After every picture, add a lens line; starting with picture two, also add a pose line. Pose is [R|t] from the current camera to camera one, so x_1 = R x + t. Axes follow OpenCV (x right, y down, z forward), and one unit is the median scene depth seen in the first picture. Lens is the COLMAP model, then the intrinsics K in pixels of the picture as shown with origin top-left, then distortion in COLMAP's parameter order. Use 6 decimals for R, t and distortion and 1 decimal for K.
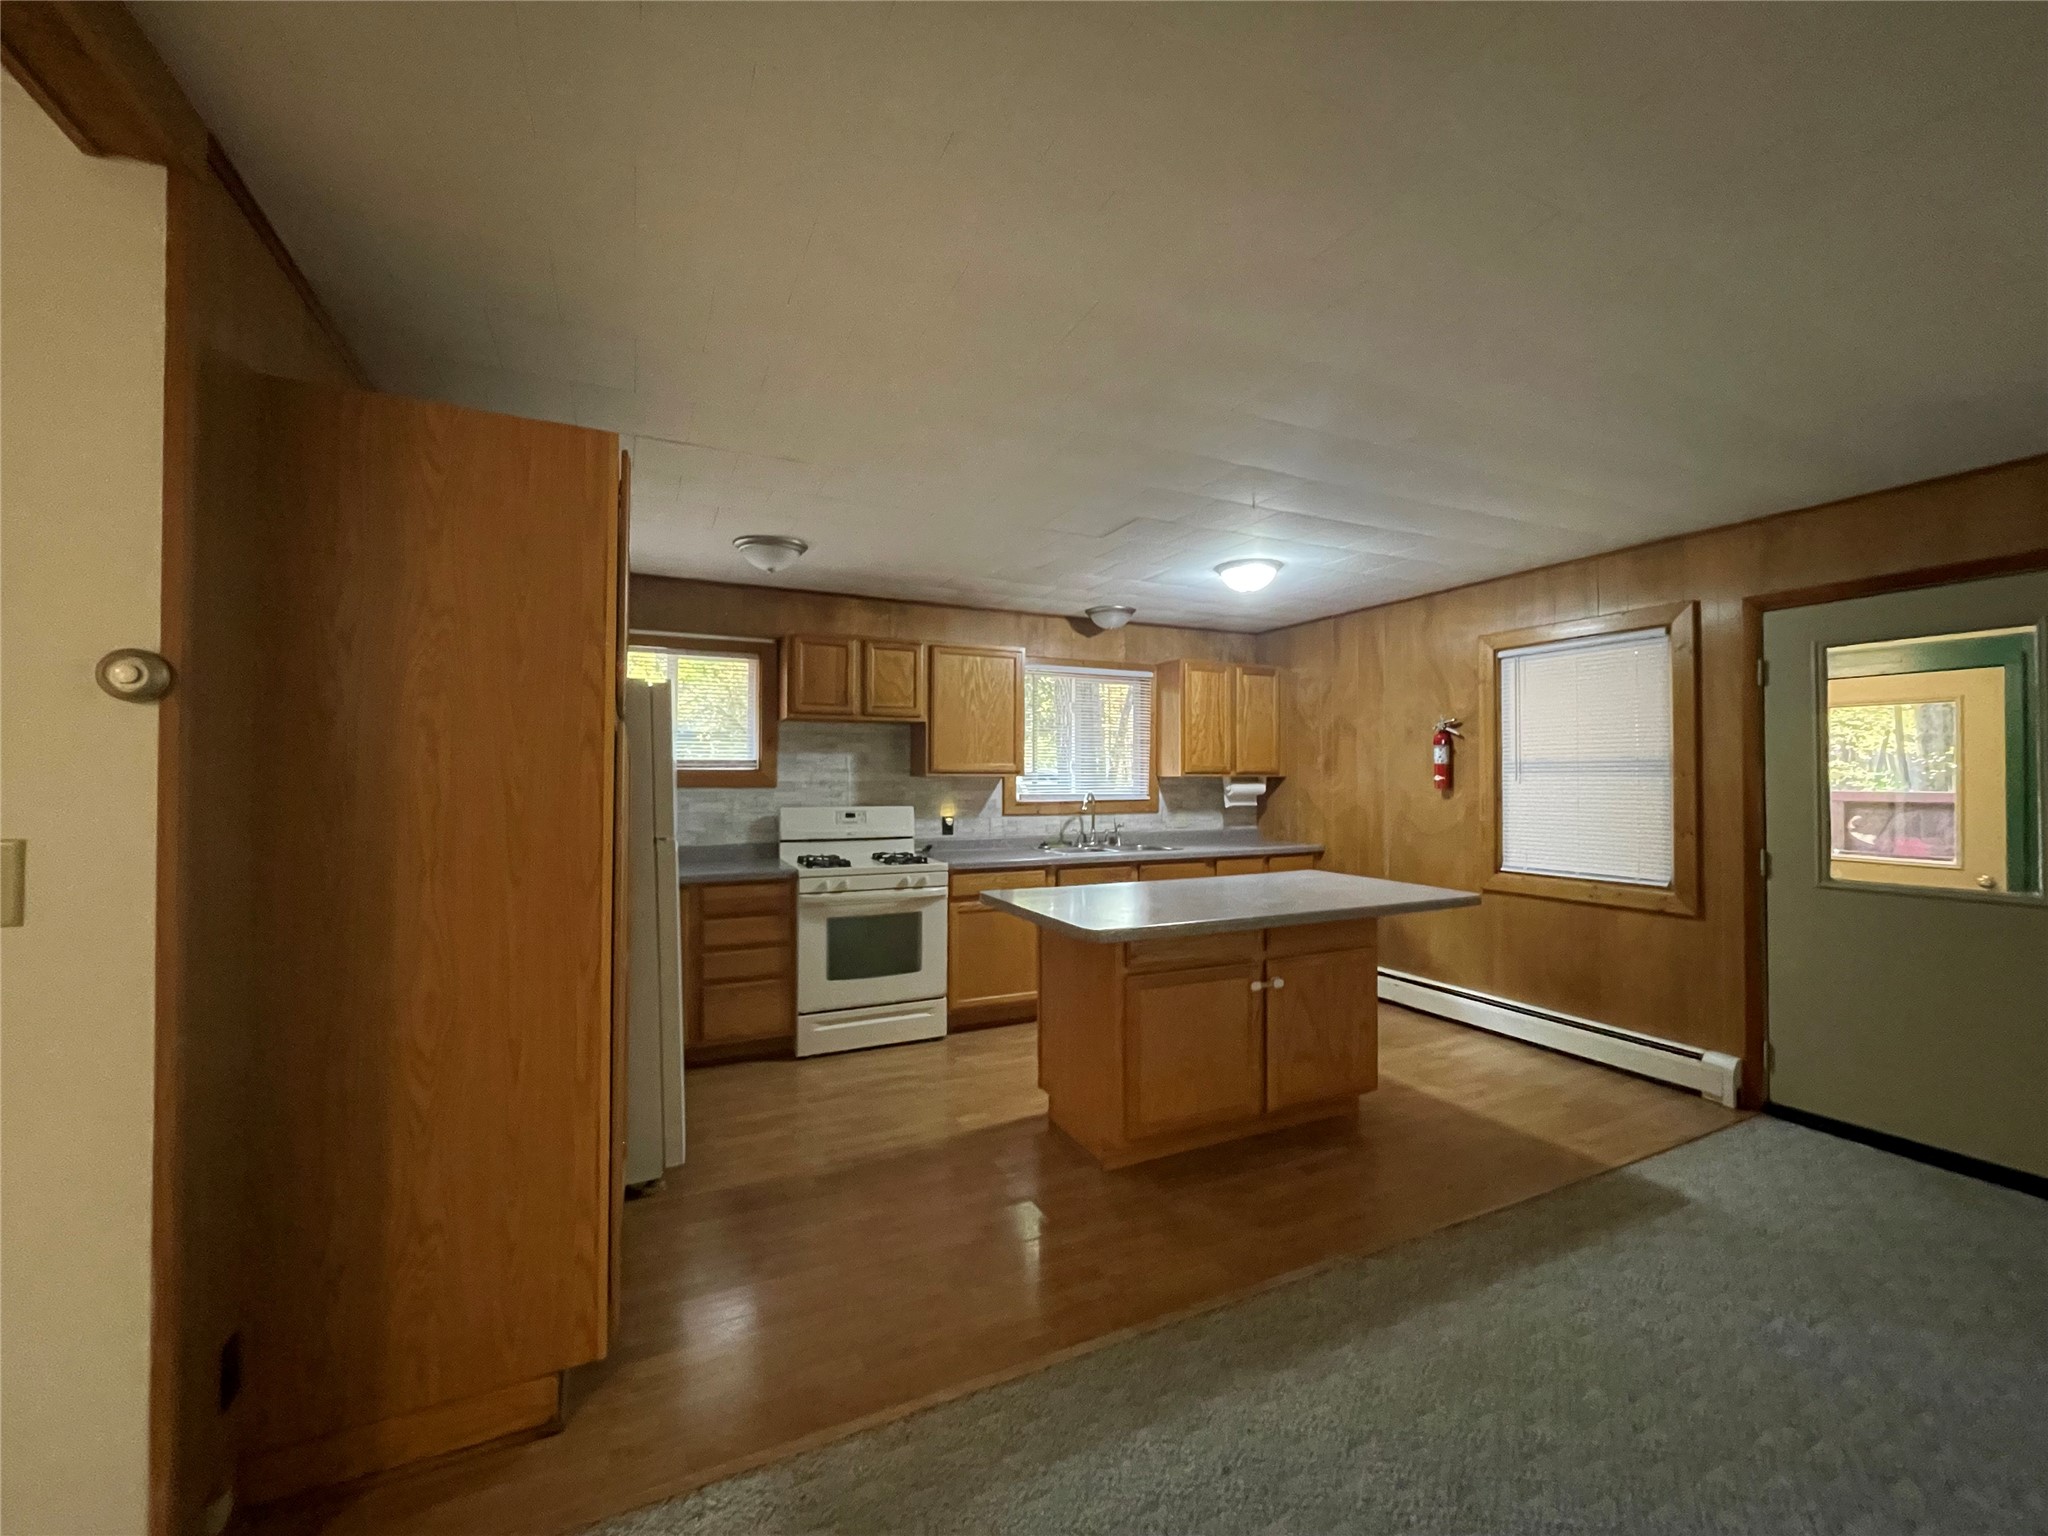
lens RADIAL K [[827.0, 0, 1021.9], [0, 827.0, 765.3], [0, 0, 1]] dist [-0.002014, -0.000218]
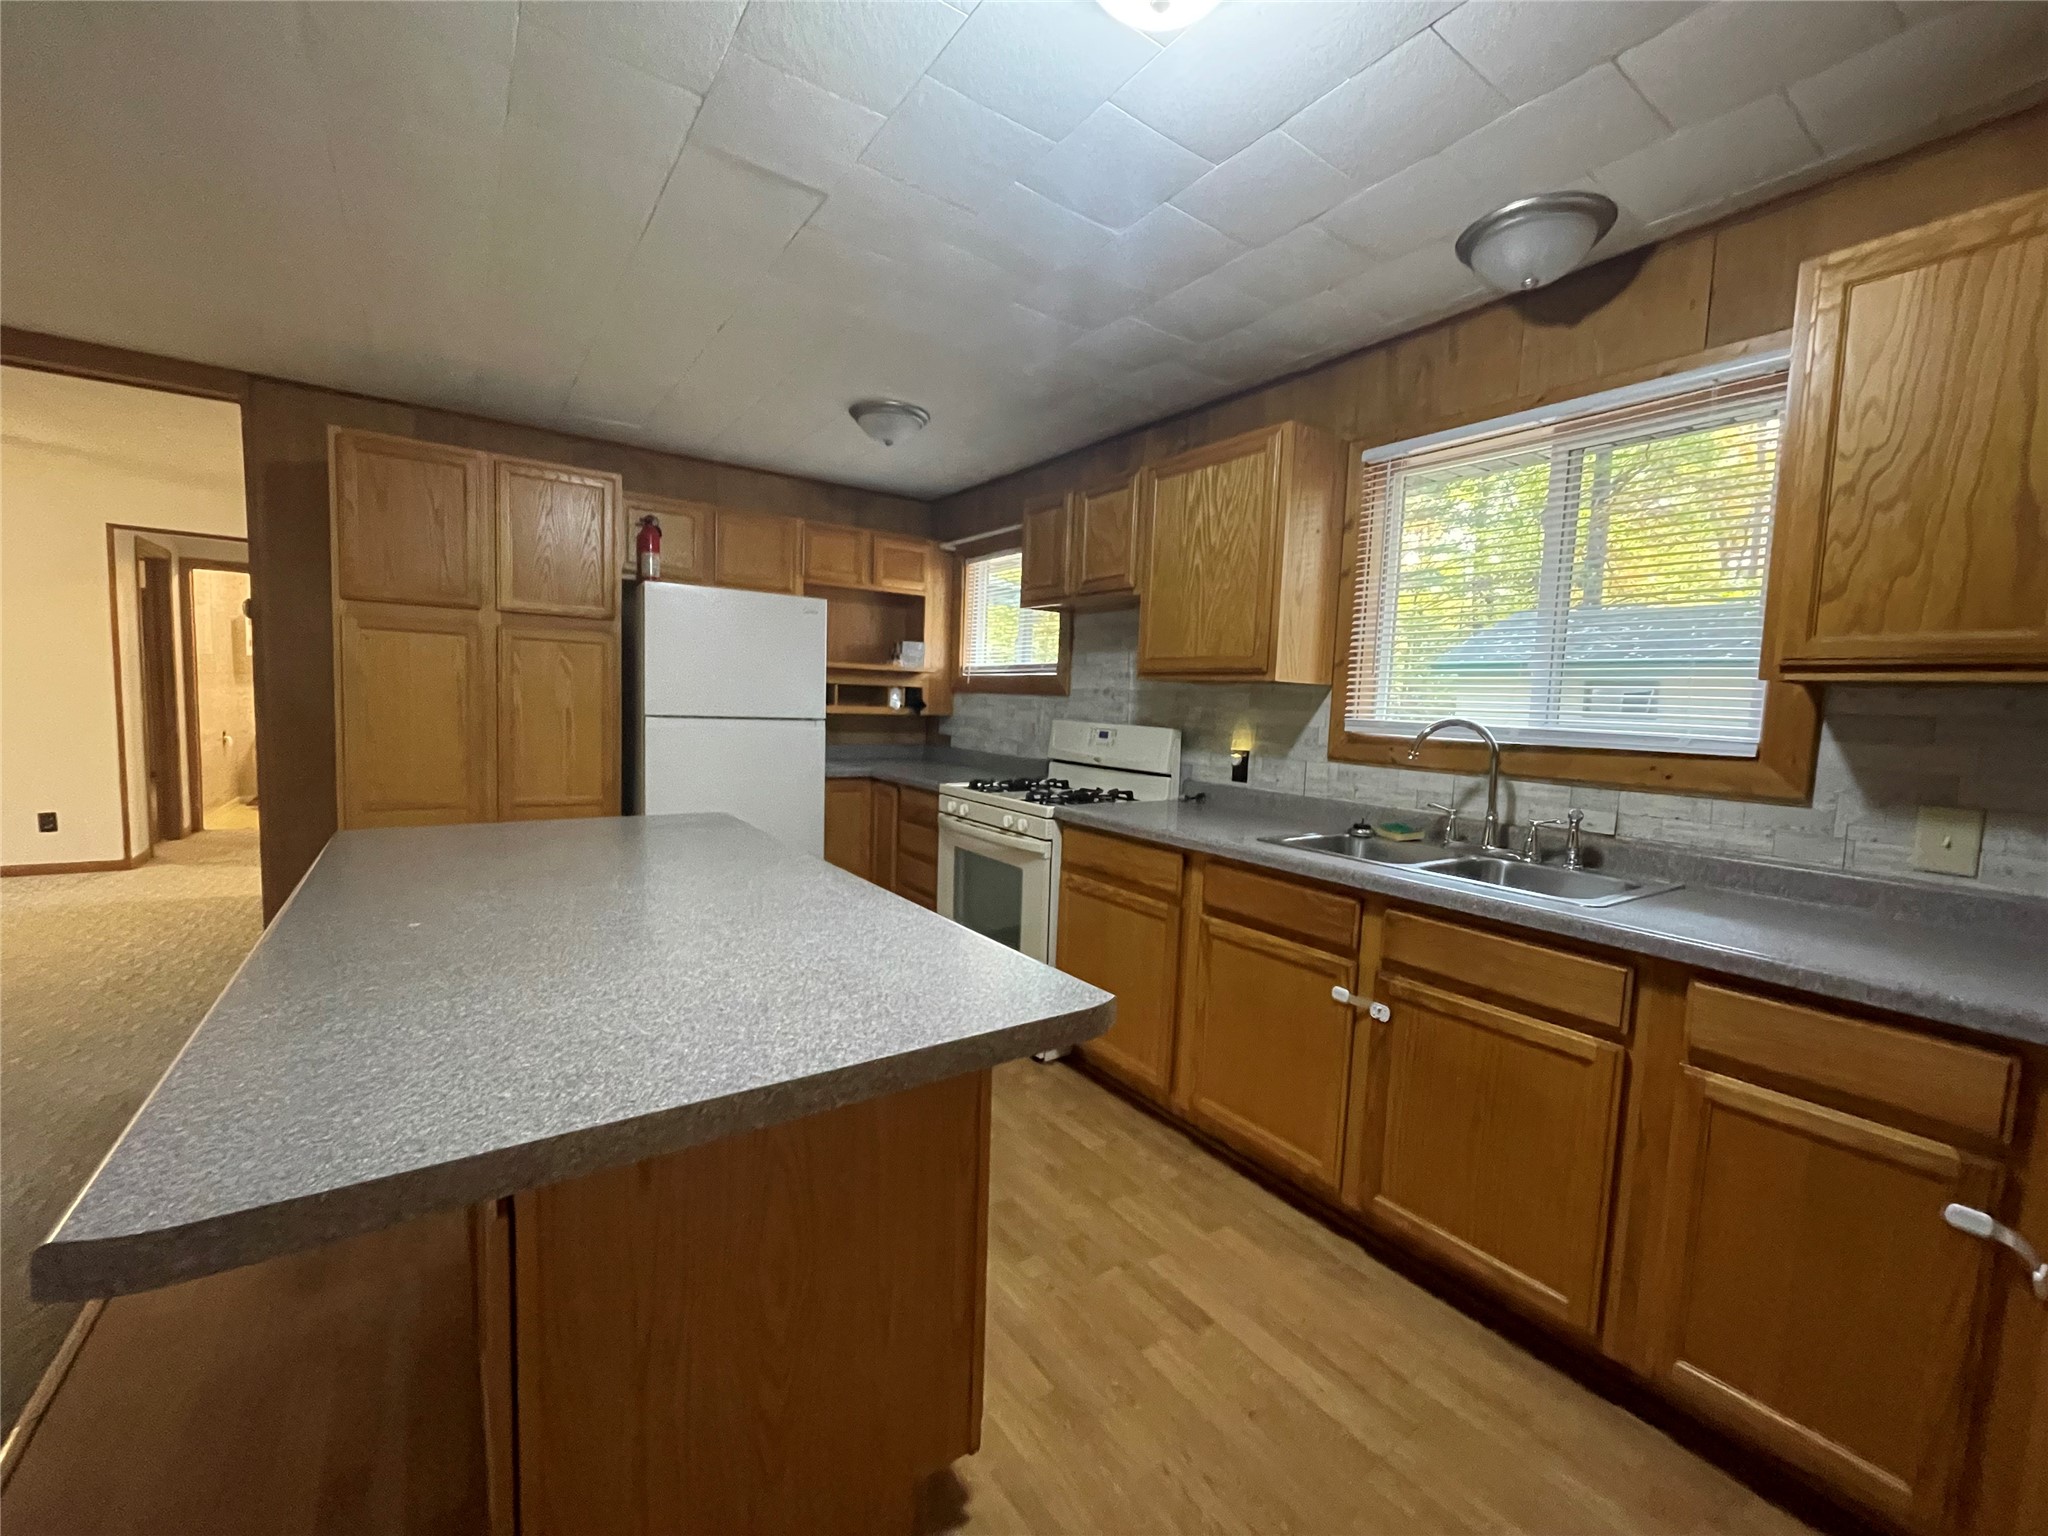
lens RADIAL K [[827.0, 0, 1021.9], [0, 827.0, 765.3], [0, 0, 1]] dist [-0.002014, -0.000218]
pose [[0.161710, 0.082356, -0.983396, 0.494741], [-0.023426, 0.996551, 0.079606, 0.029562], [0.986560, 0.010164, 0.163081, 0.779867]]
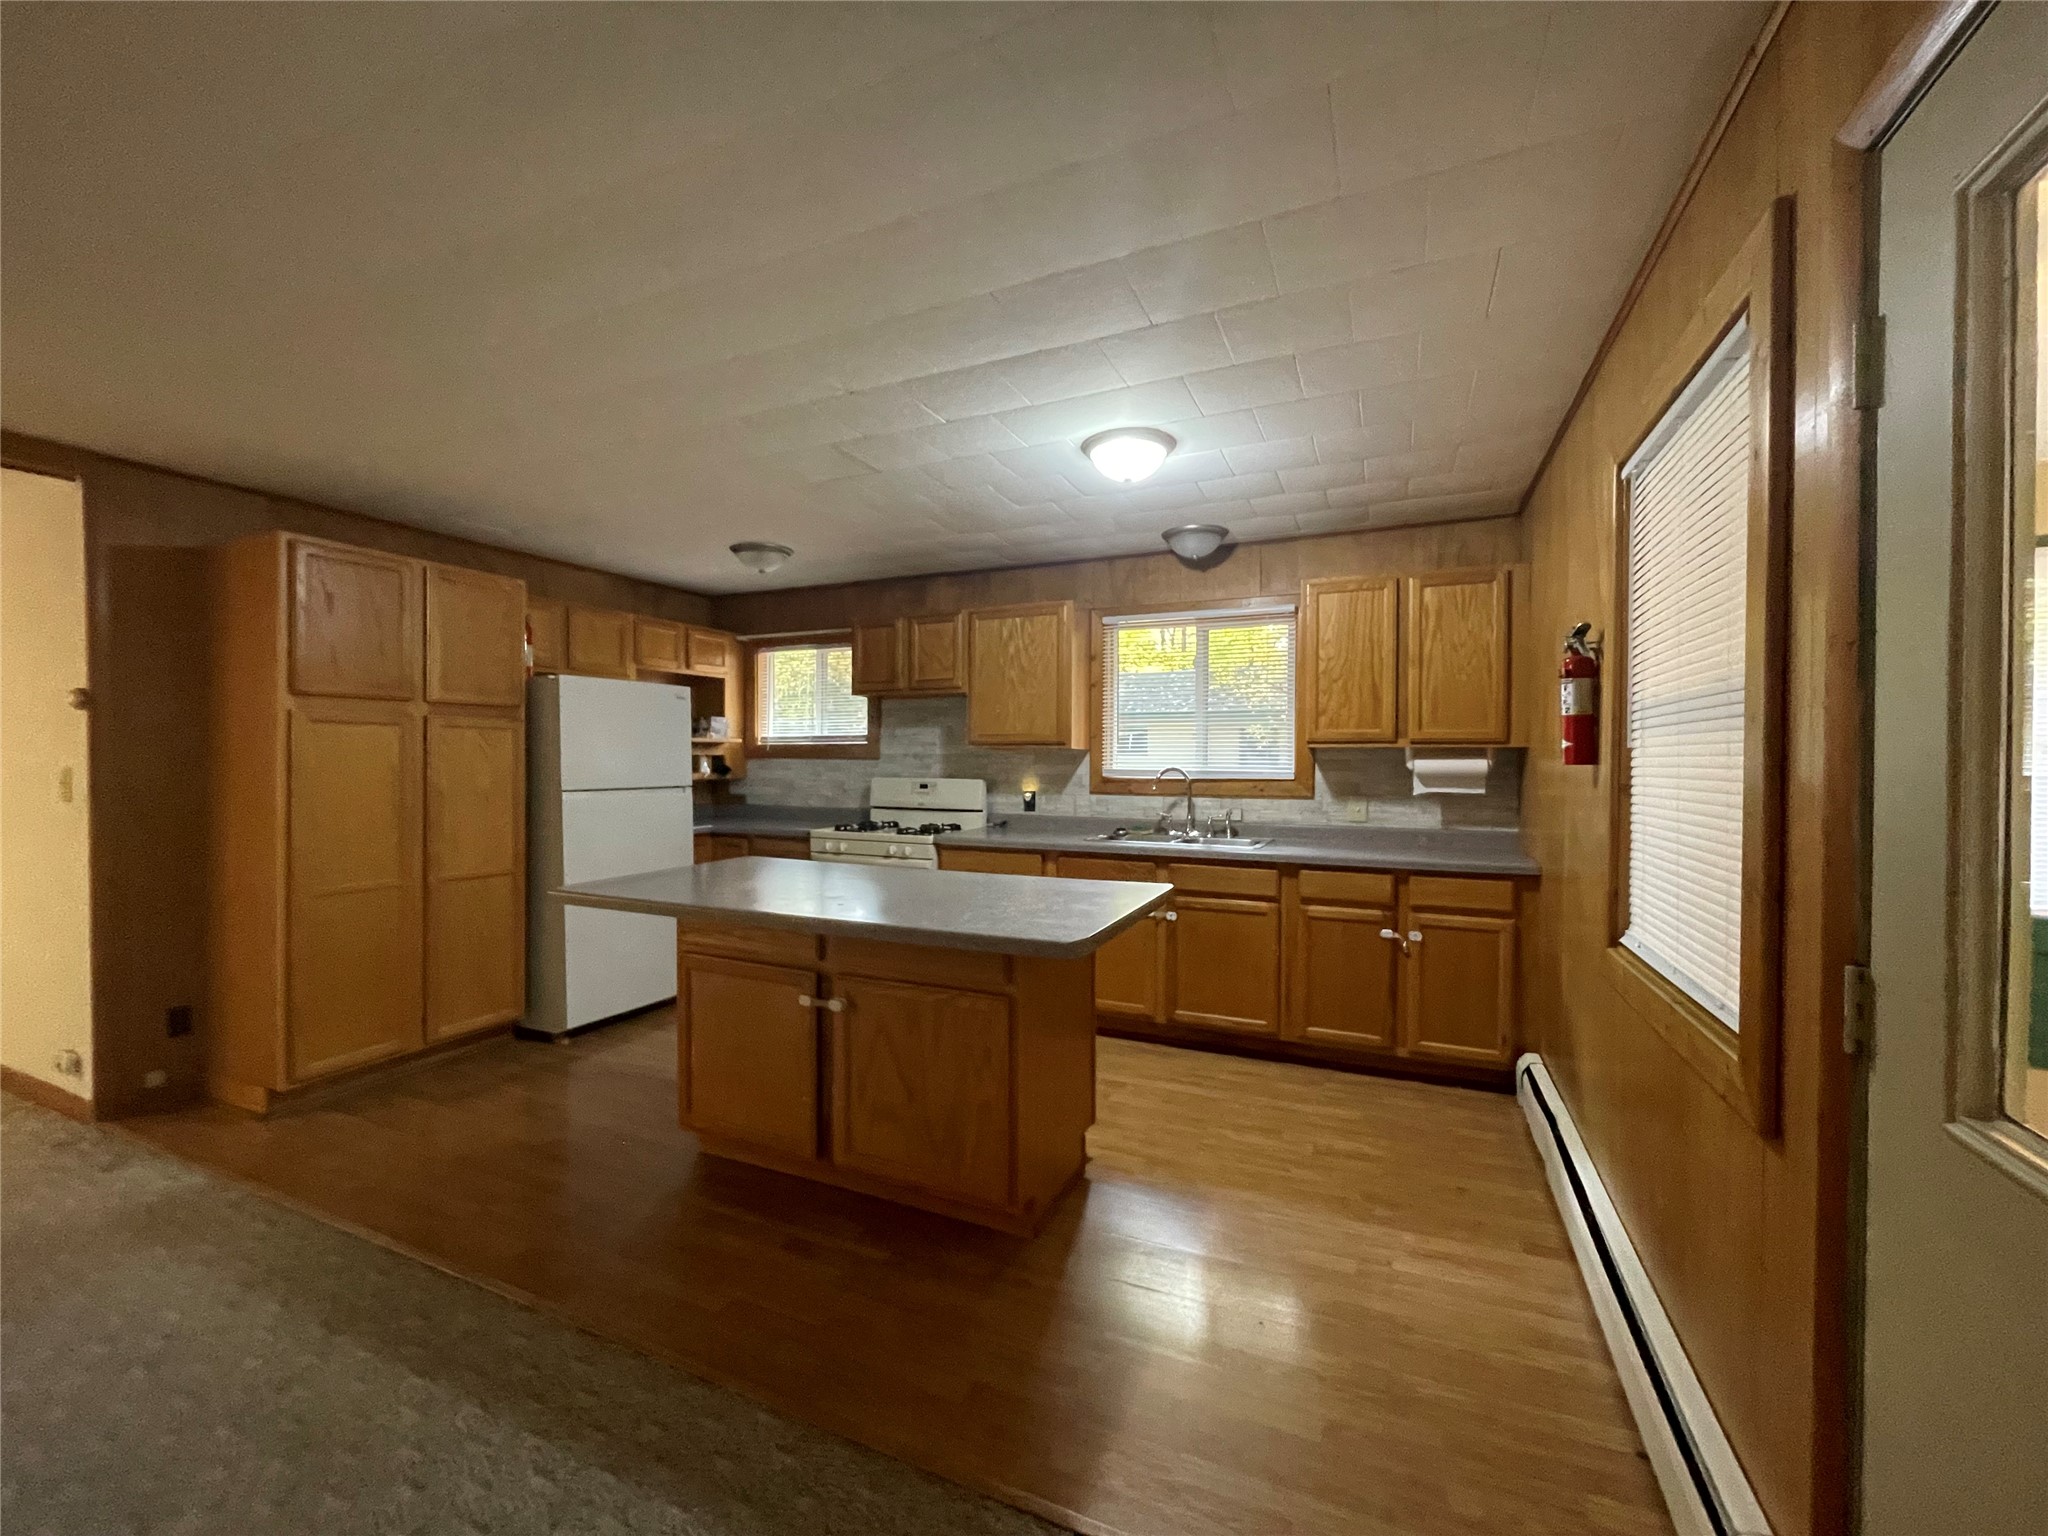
lens RADIAL K [[827.0, 0, 1021.9], [0, 827.0, 765.3], [0, 0, 1]] dist [-0.002014, -0.000218]
pose [[0.646613, 0.007994, -0.762776, 0.648367], [0.008987, 0.999796, 0.018096, 0.015630], [0.762765, -0.018556, 0.646409, 0.404622]]
